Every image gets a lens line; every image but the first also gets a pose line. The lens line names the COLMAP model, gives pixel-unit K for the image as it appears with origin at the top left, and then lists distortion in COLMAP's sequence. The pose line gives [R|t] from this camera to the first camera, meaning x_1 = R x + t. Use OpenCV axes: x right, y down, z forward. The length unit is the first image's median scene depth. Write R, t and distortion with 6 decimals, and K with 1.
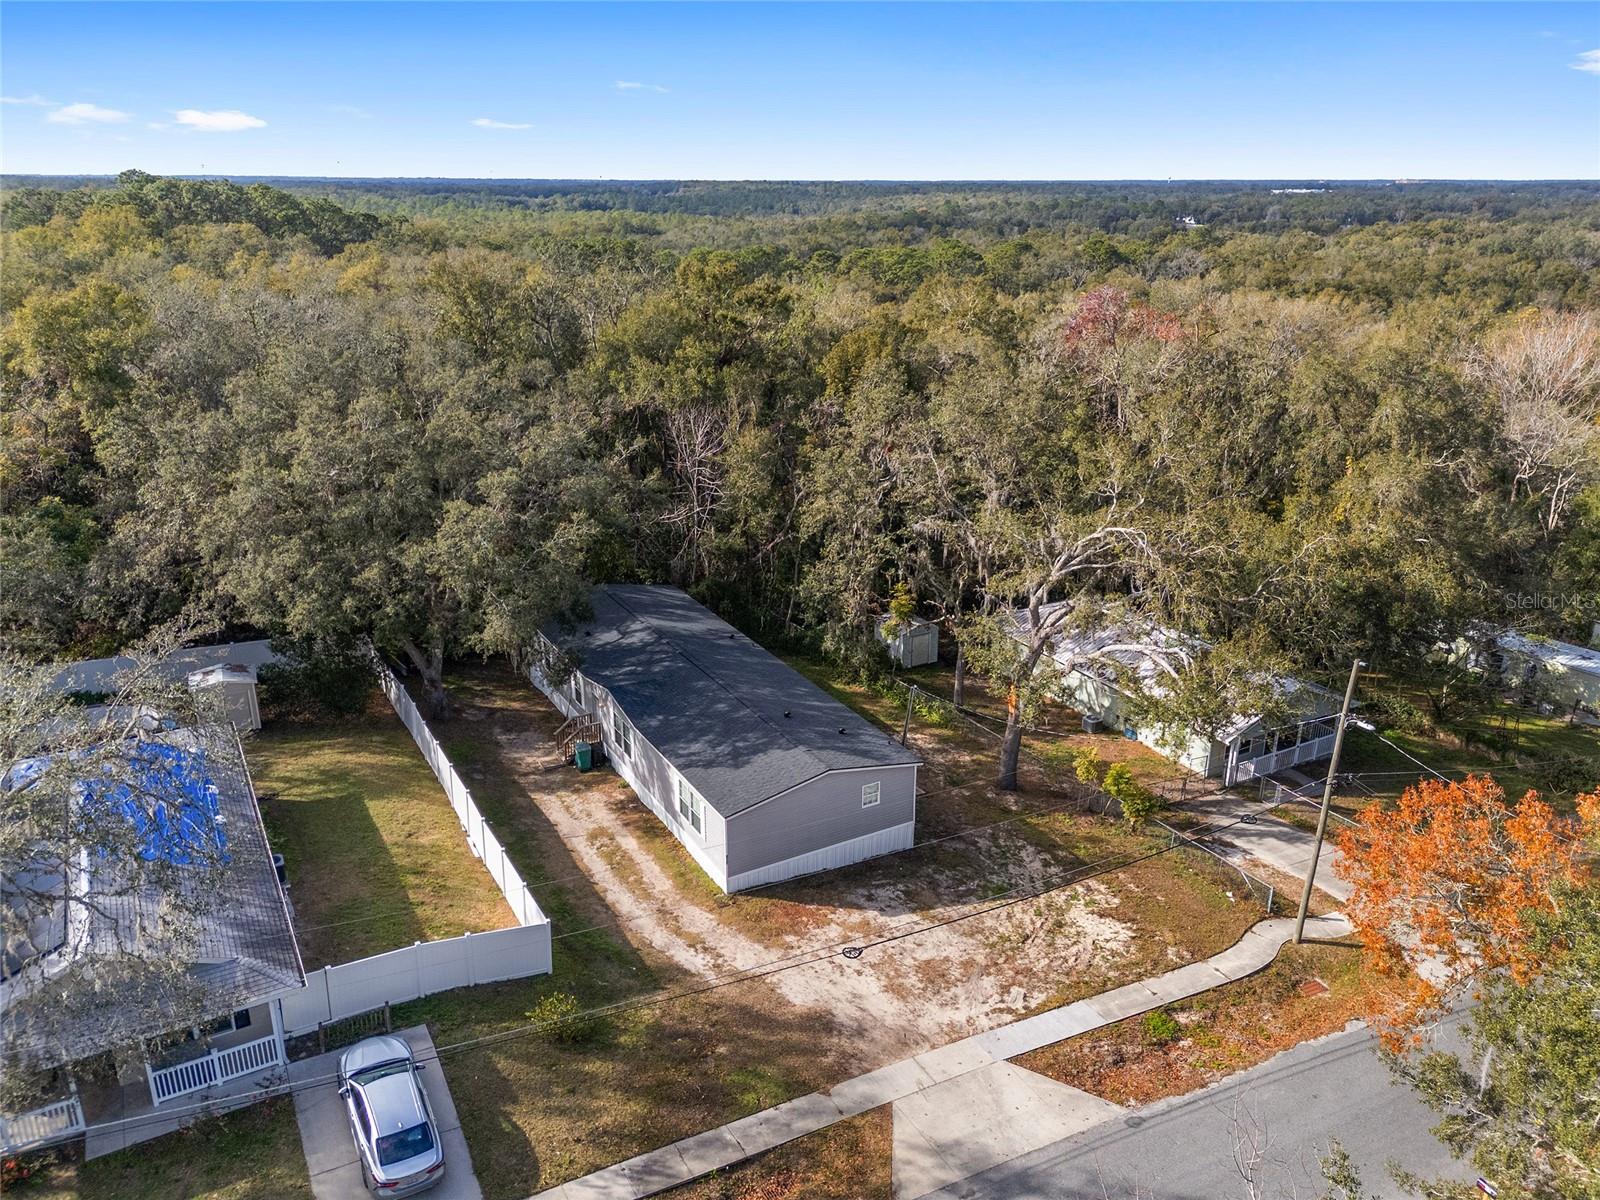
lens RADIAL K [[1185.2, 0, 798.6], [0, 1185.2, 604.0], [0, 0, 1]] dist [0.053100, -0.050705]
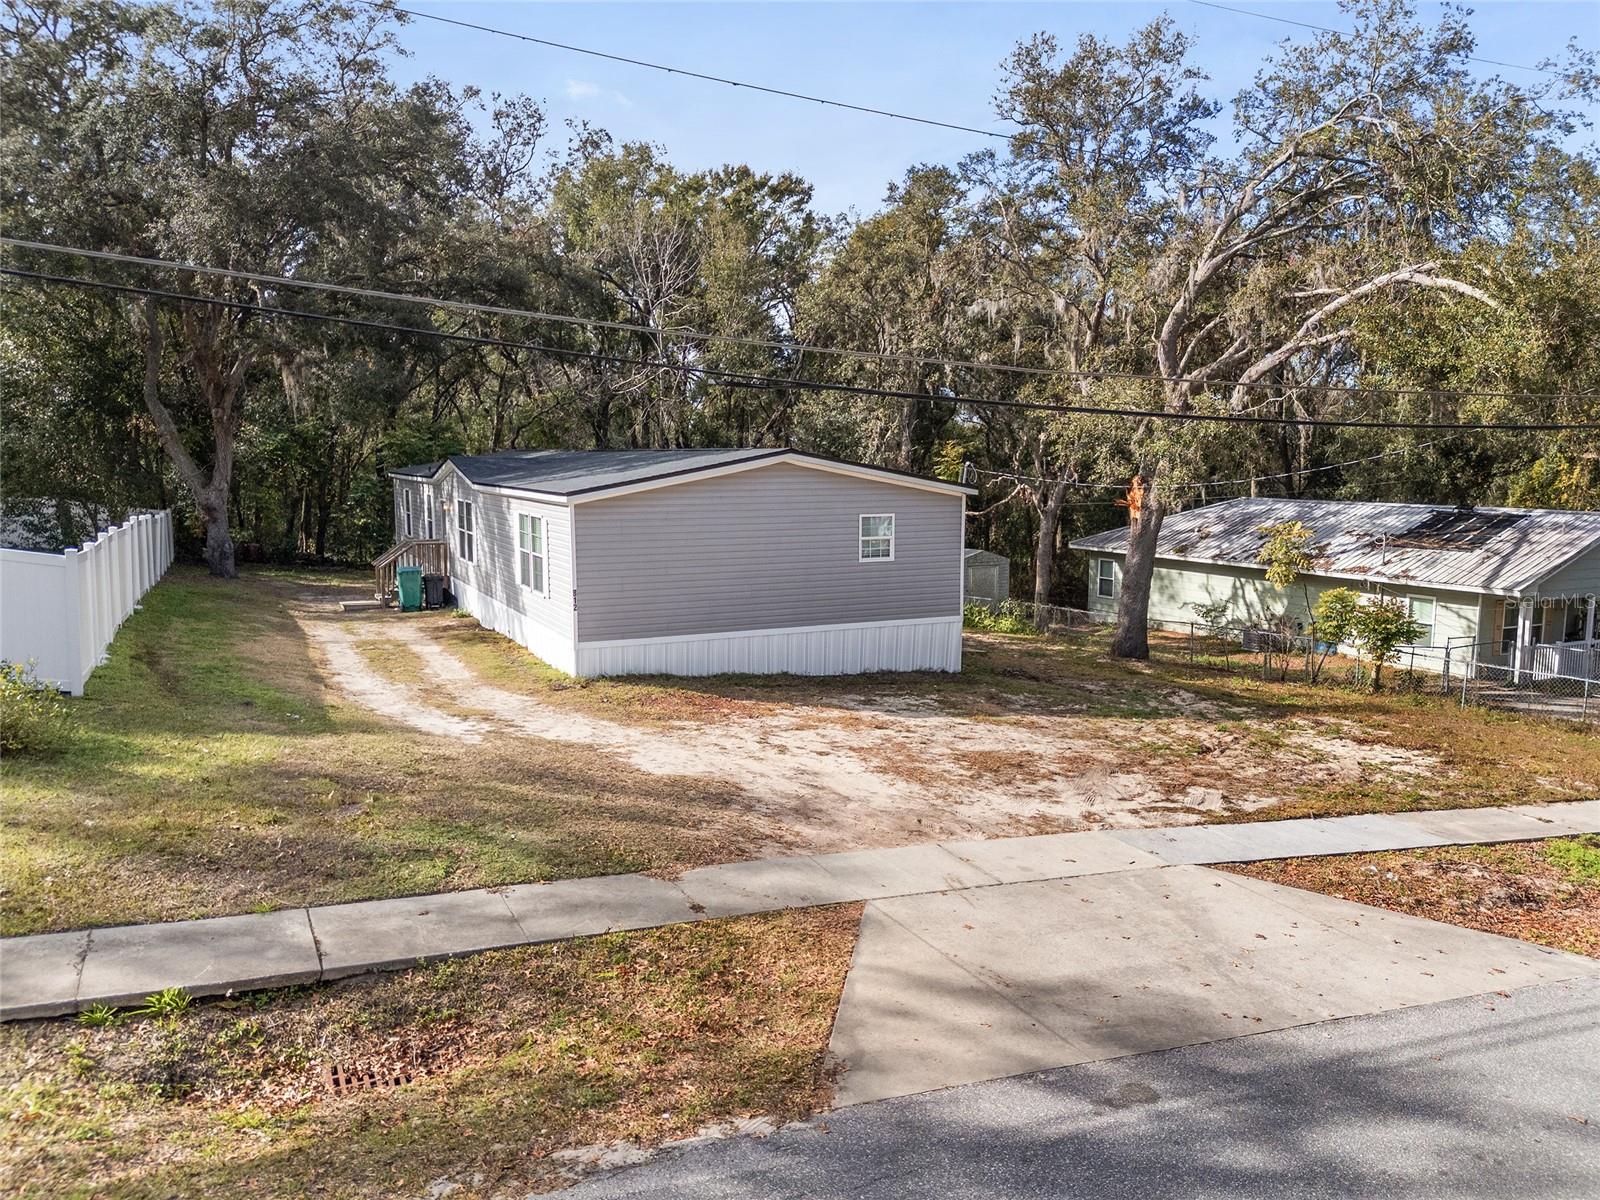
lens RADIAL K [[1185.2, 0, 803.7], [0, 1185.2, 599.8], [0, 0, 1]] dist [0.053100, -0.050705]
pose [[0.998155, 0.008178, -0.060160, 0.058866], [-0.021362, 0.974830, -0.221923, 0.298405], [0.056831, 0.222799, 0.973206, 0.487258]]
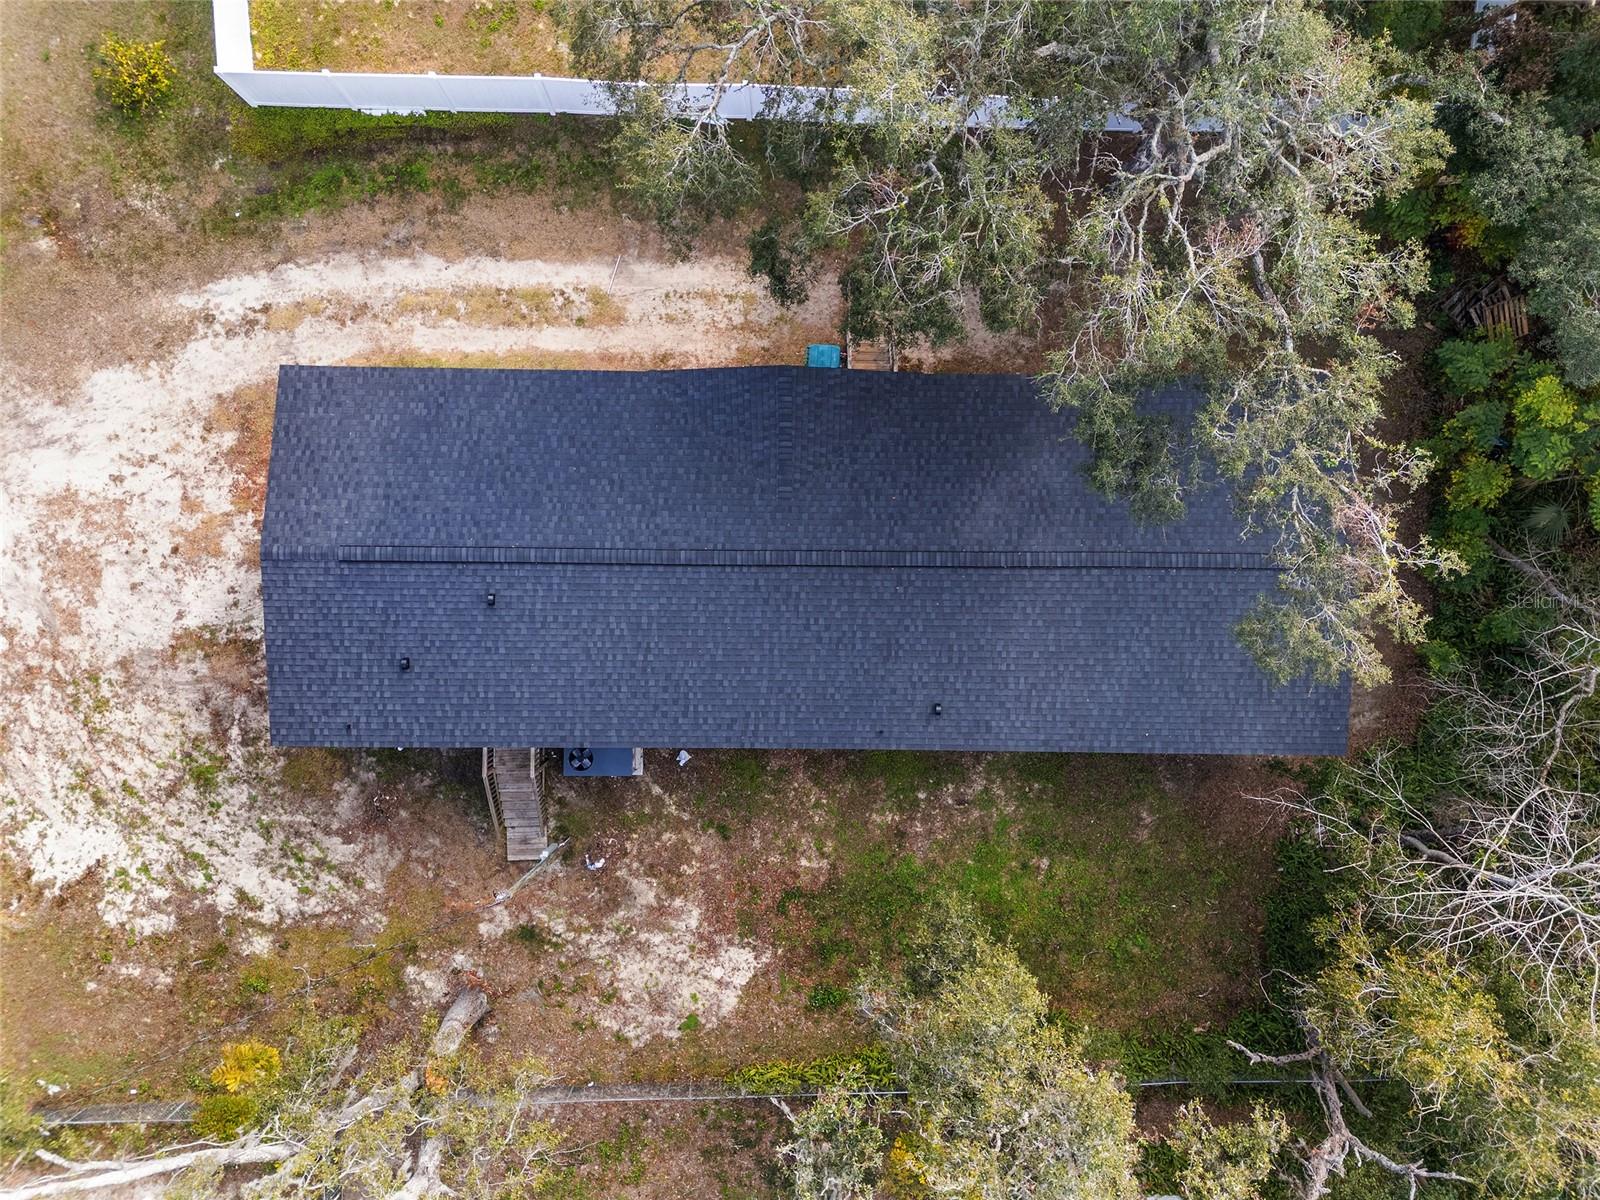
lens RADIAL K [[1185.2, 0, 801.2], [0, 1185.2, 603.0], [0, 0, 1]] dist [0.053100, -0.050705]
pose [[-0.500559, 0.864944, -0.036232, -0.062307], [-0.305560, -0.137365, 0.942212, -0.481377], [0.809984, 0.482704, 0.333051, 0.970404]]
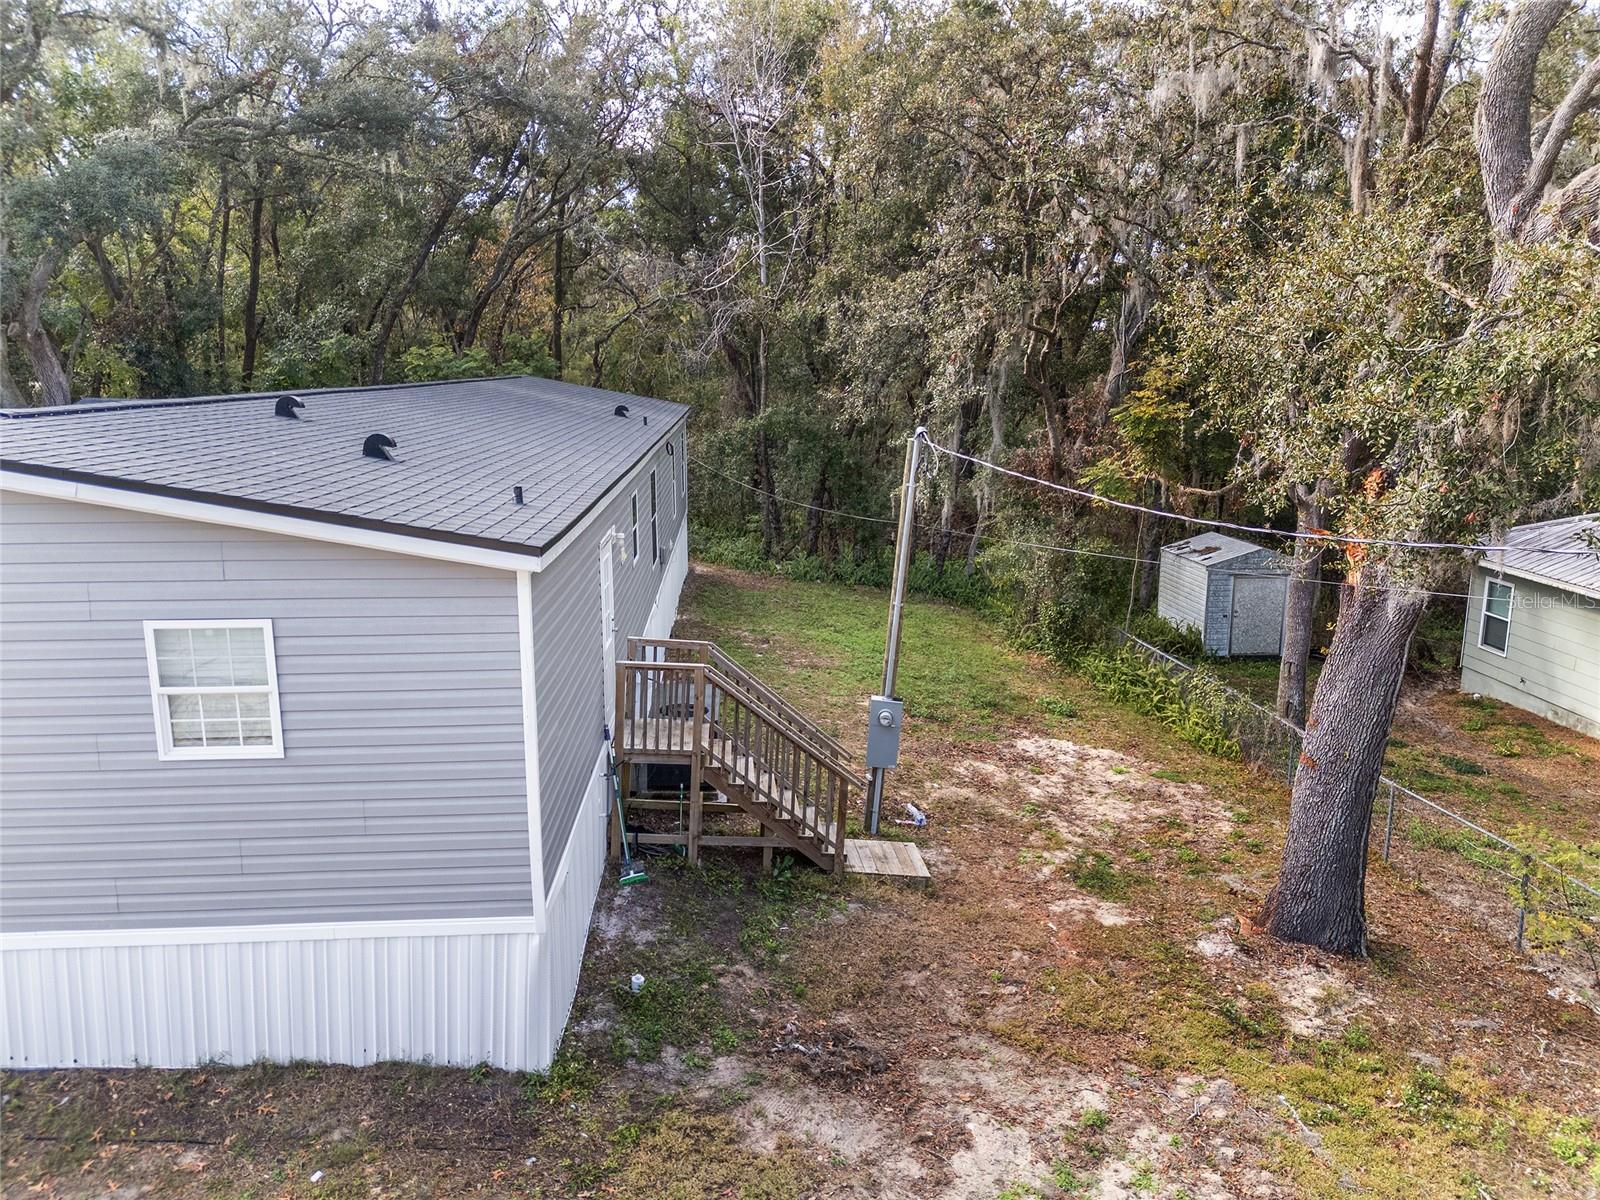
lens RADIAL K [[1185.2, 0, 802.9], [0, 1185.2, 607.5], [0, 0, 1]] dist [0.053100, -0.050705]
pose [[0.895866, 0.089107, -0.435298, 0.209329], [-0.149144, 0.983151, -0.105692, 0.151957], [0.418546, 0.159608, 0.894061, 0.860214]]
